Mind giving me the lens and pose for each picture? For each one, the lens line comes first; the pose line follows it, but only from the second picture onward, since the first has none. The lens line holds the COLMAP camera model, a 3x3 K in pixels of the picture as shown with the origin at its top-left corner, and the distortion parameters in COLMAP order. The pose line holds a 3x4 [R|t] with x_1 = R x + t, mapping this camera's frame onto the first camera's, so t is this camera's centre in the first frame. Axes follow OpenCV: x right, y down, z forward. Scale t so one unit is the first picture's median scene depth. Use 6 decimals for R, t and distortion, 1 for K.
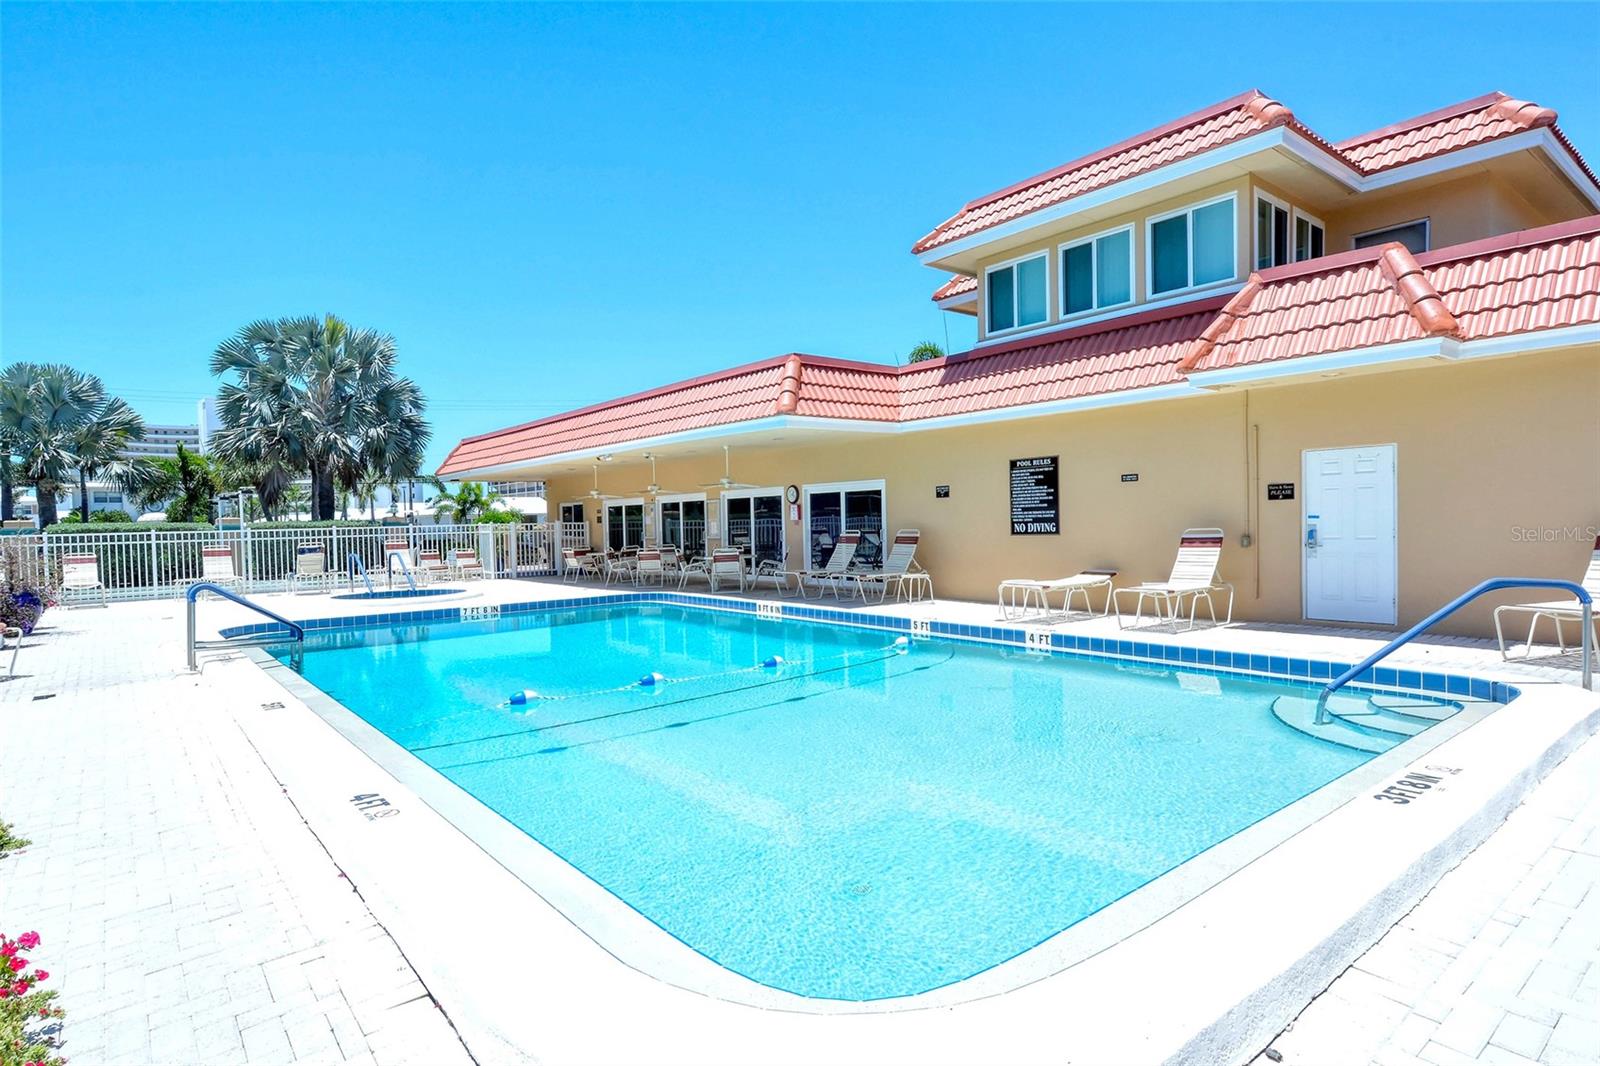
lens RADIAL K [[873.1, 0, 800.0], [0, 873.1, 533.0], [0, 0, 1]] dist [0.000460, -0.000104]
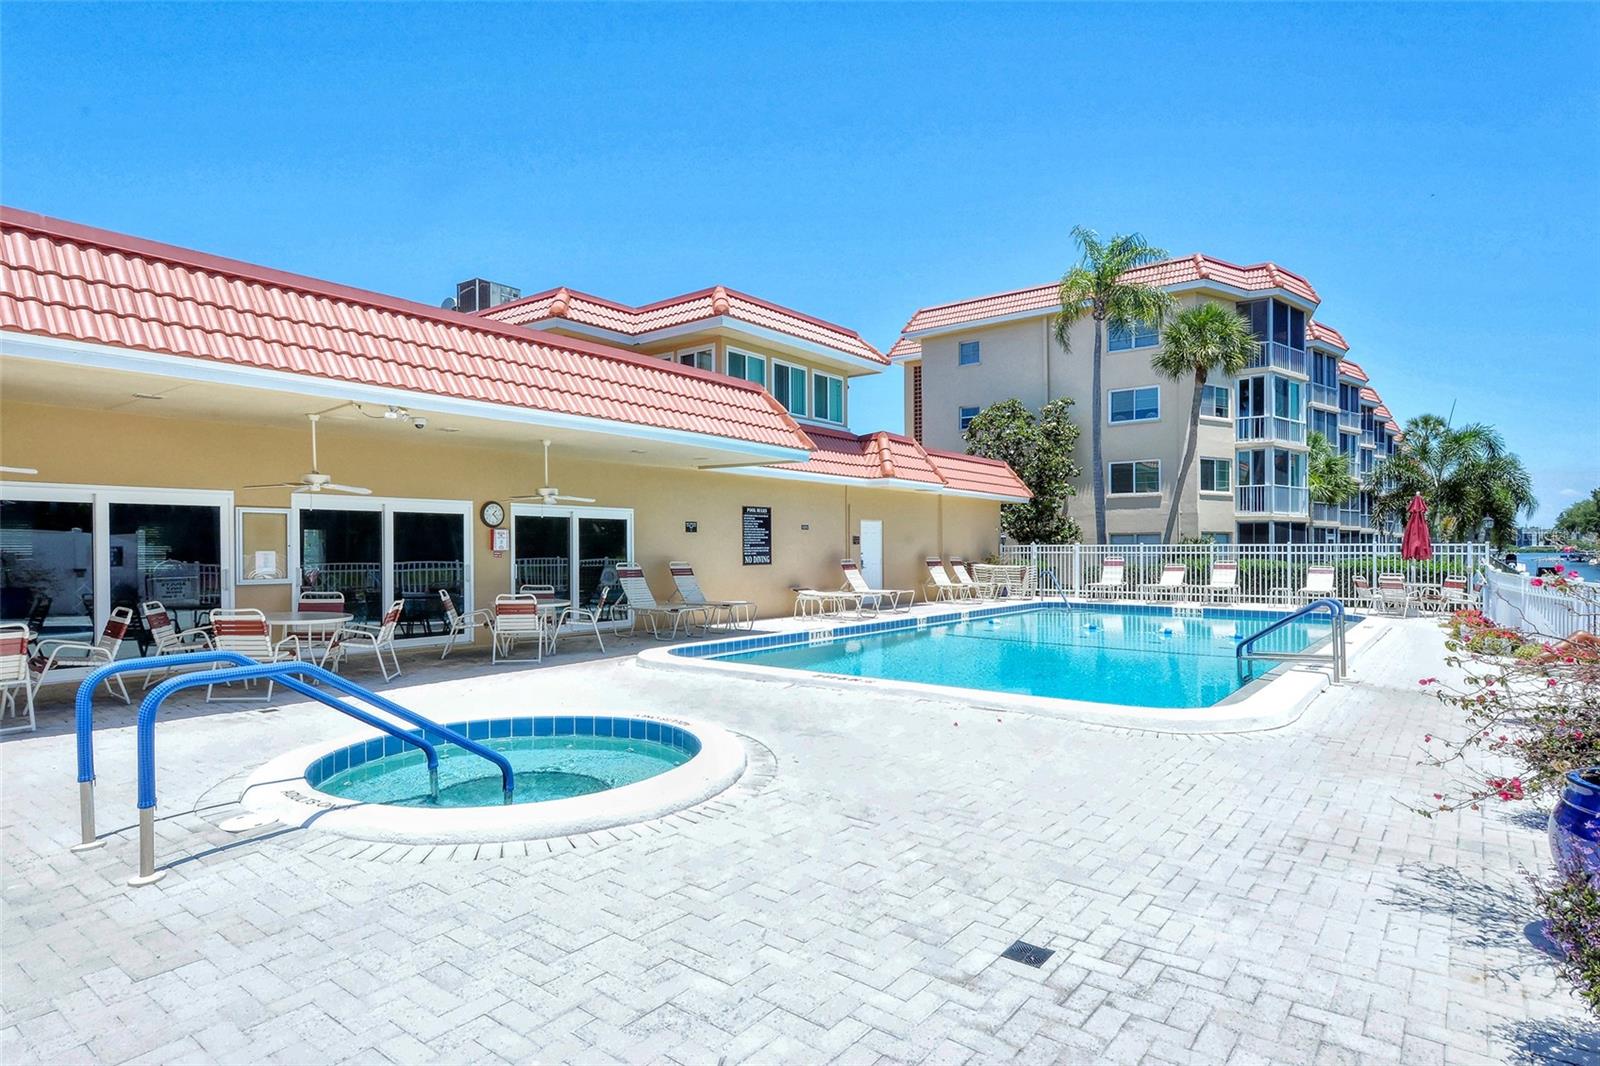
lens RADIAL K [[828.0, 0, 800.0], [0, 828.0, 533.0], [0, 0, 1]] dist [0.000540, -0.000019]
pose [[-0.214838, 0.042921, 0.975706, -0.984342], [0.024093, 0.998963, -0.038639, 0.003891], [-0.976353, 0.015207, -0.215649, 1.225946]]
